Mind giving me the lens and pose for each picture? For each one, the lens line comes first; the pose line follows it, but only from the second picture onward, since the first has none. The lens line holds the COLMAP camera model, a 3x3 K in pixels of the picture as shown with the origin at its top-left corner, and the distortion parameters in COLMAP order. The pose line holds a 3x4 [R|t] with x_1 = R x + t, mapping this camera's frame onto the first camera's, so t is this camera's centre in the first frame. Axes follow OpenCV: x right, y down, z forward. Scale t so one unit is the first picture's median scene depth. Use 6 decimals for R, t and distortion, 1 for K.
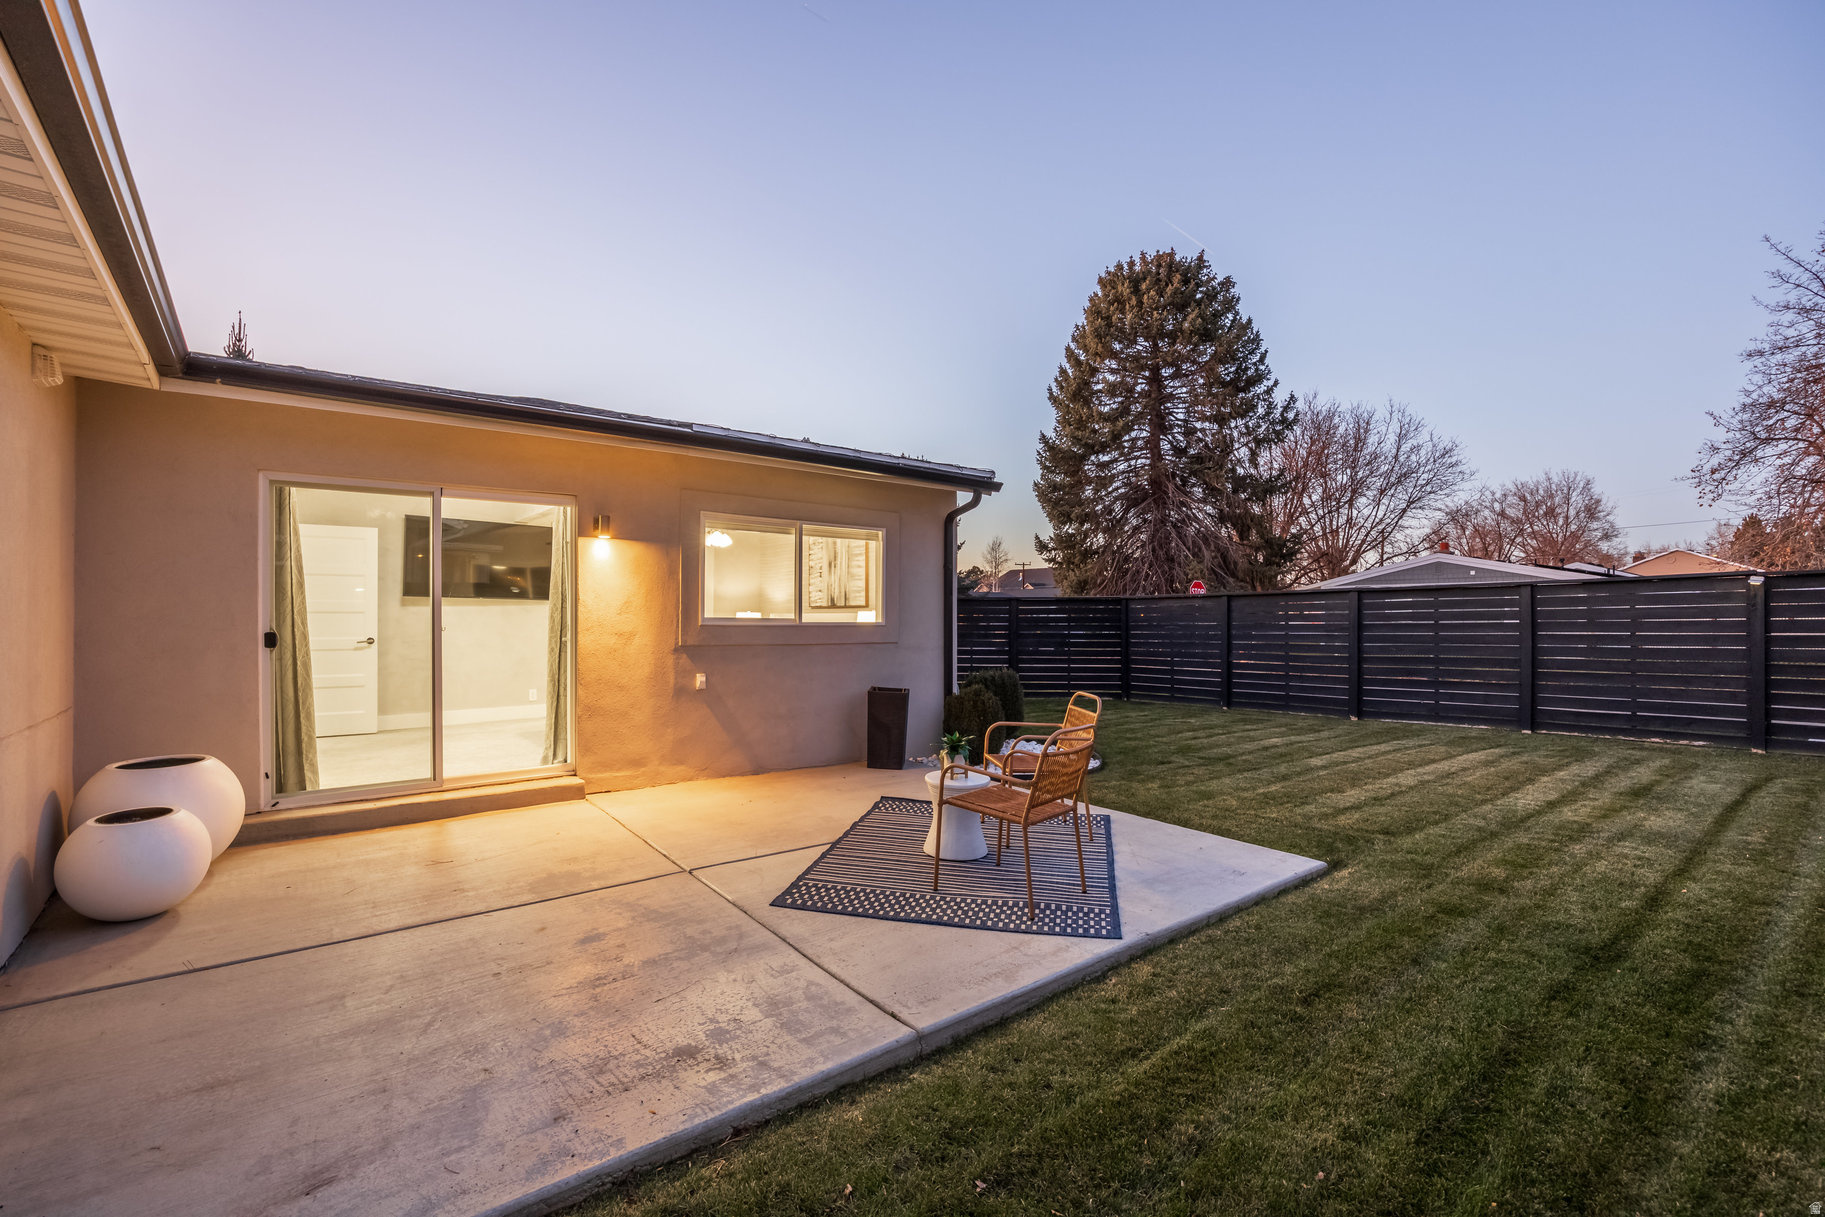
lens RADIAL K [[823.9, 0, 908.4], [0, 823.9, 611.7], [0, 0, 1]] dist [-0.008091, -0.000773]
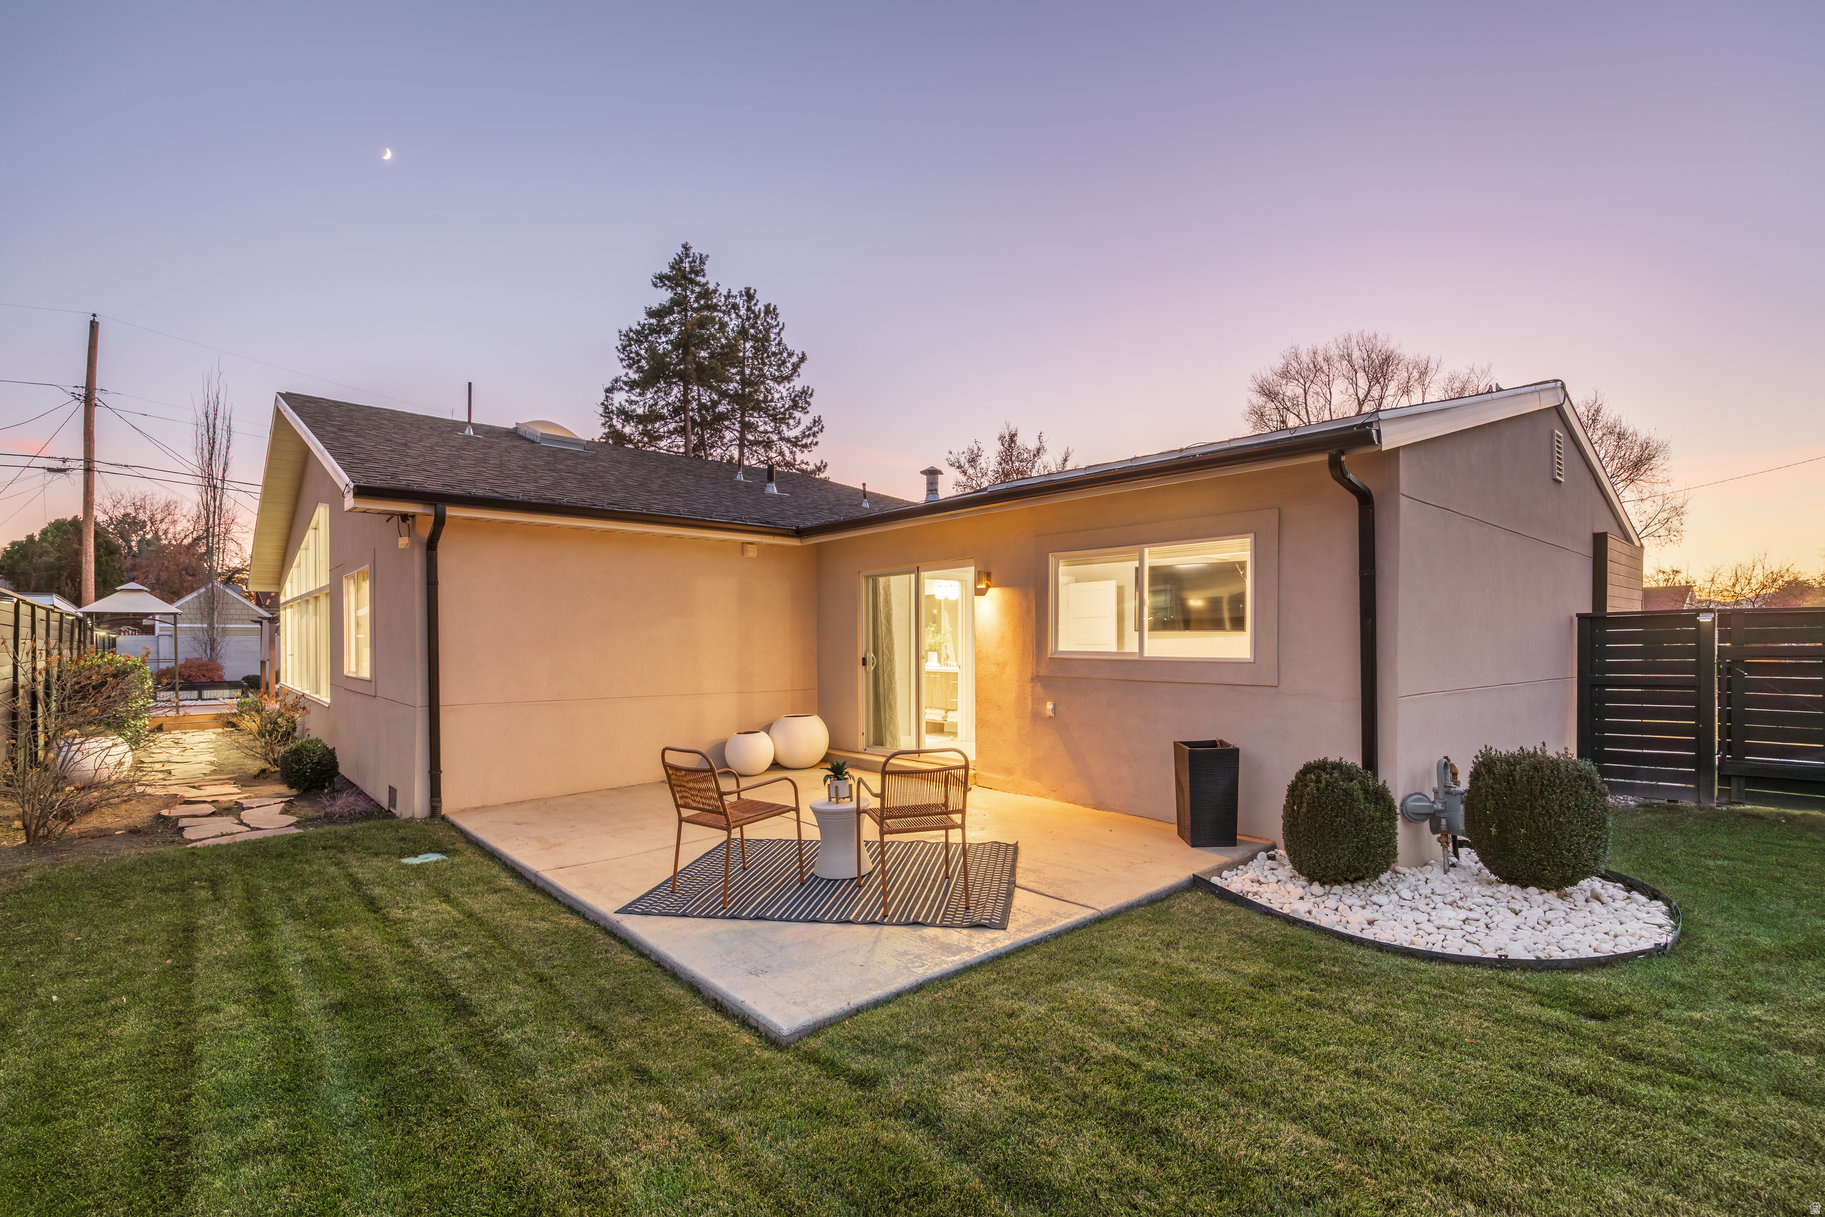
lens RADIAL K [[823.9, 0, 873.8], [0, 823.9, 641.6], [0, 0, 1]] dist [-0.008091, -0.000773]
pose [[0.015046, -0.004052, -0.999879, 0.839299], [0.010267, 0.999940, -0.003898, -0.002496], [0.999834, -0.010207, 0.015087, 0.761740]]
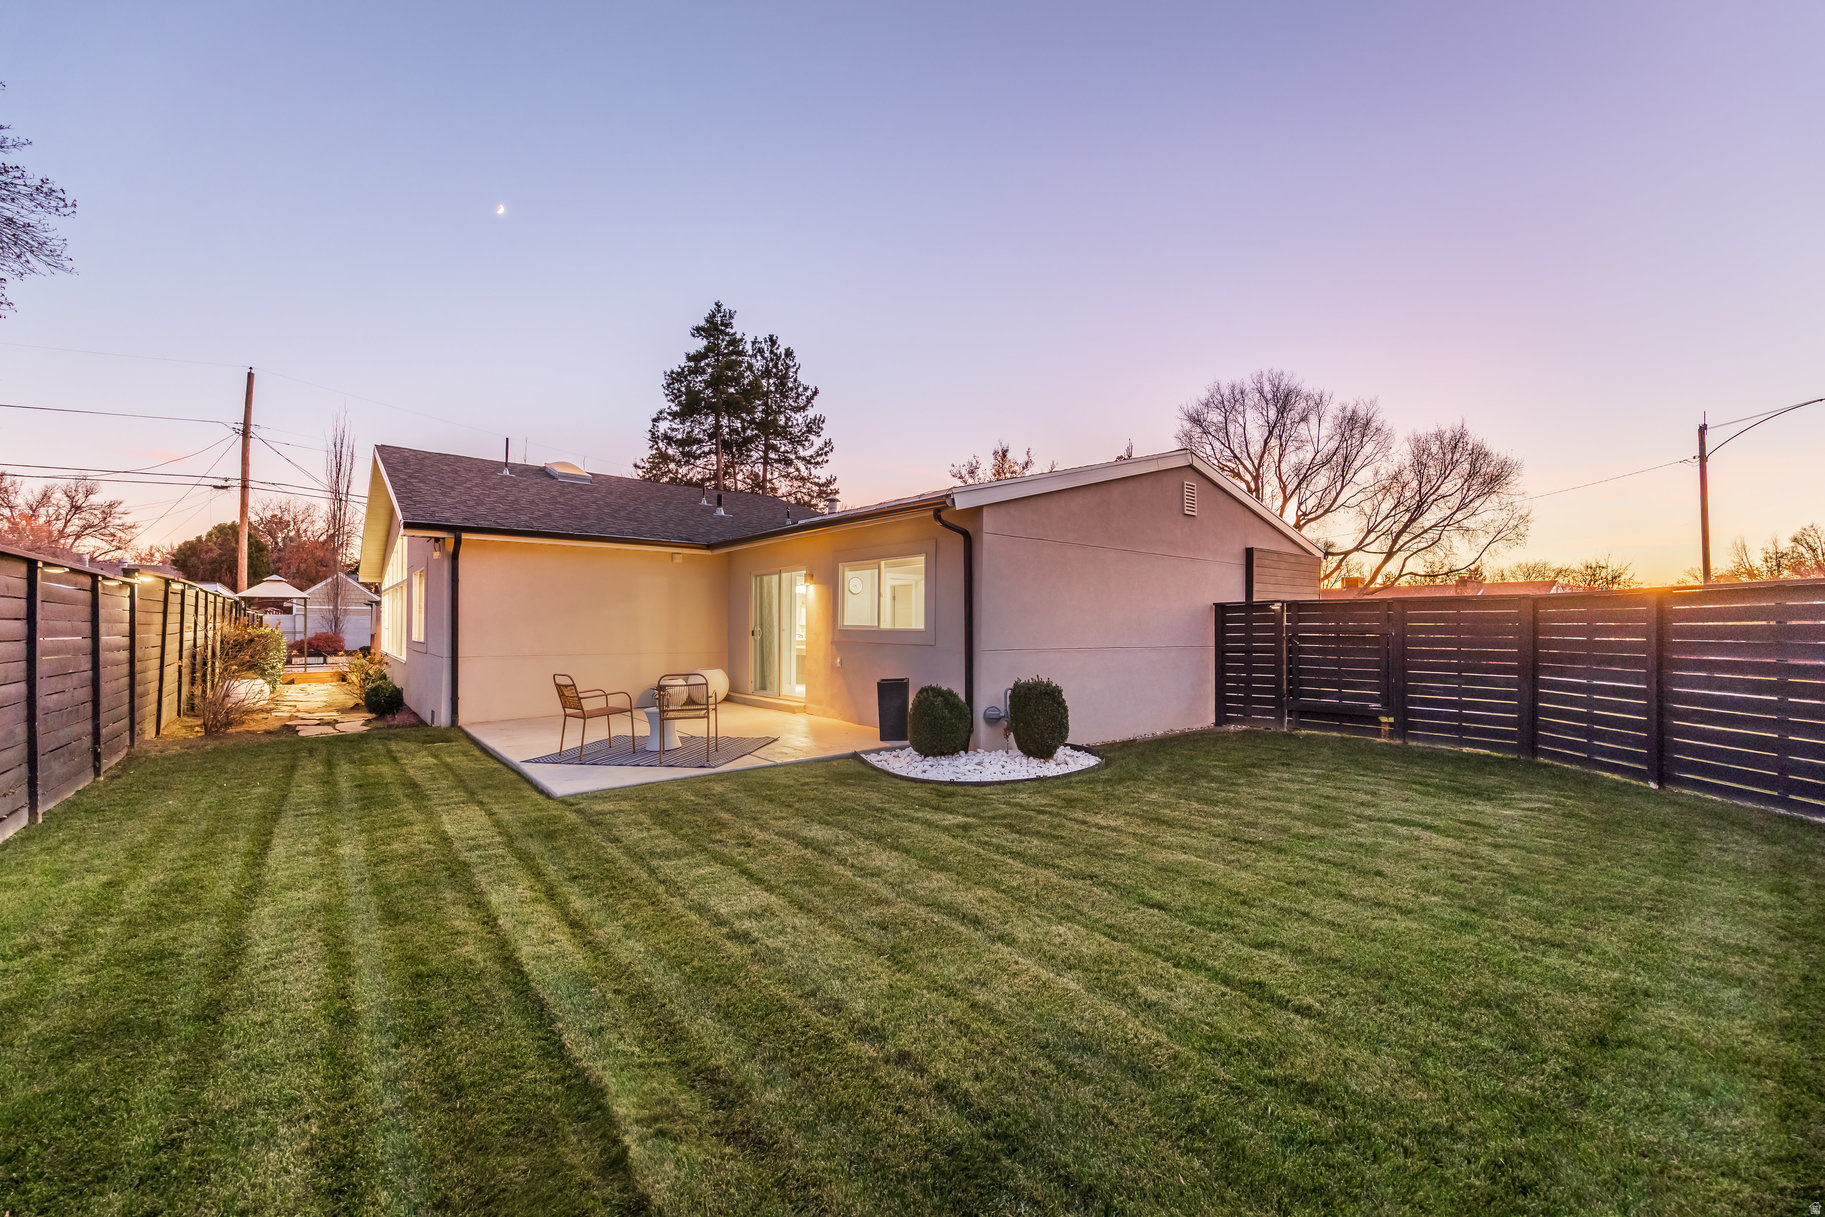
lens RADIAL K [[747.7, 0, 911.1], [0, 747.7, 613.1], [0, 0, 1]] dist [-0.002157, -0.000220]
pose [[-0.018233, -0.021666, -0.999599, 1.310210], [0.004030, 0.999755, -0.021743, 0.017828], [0.999826, -0.004425, -0.018141, 1.193021]]
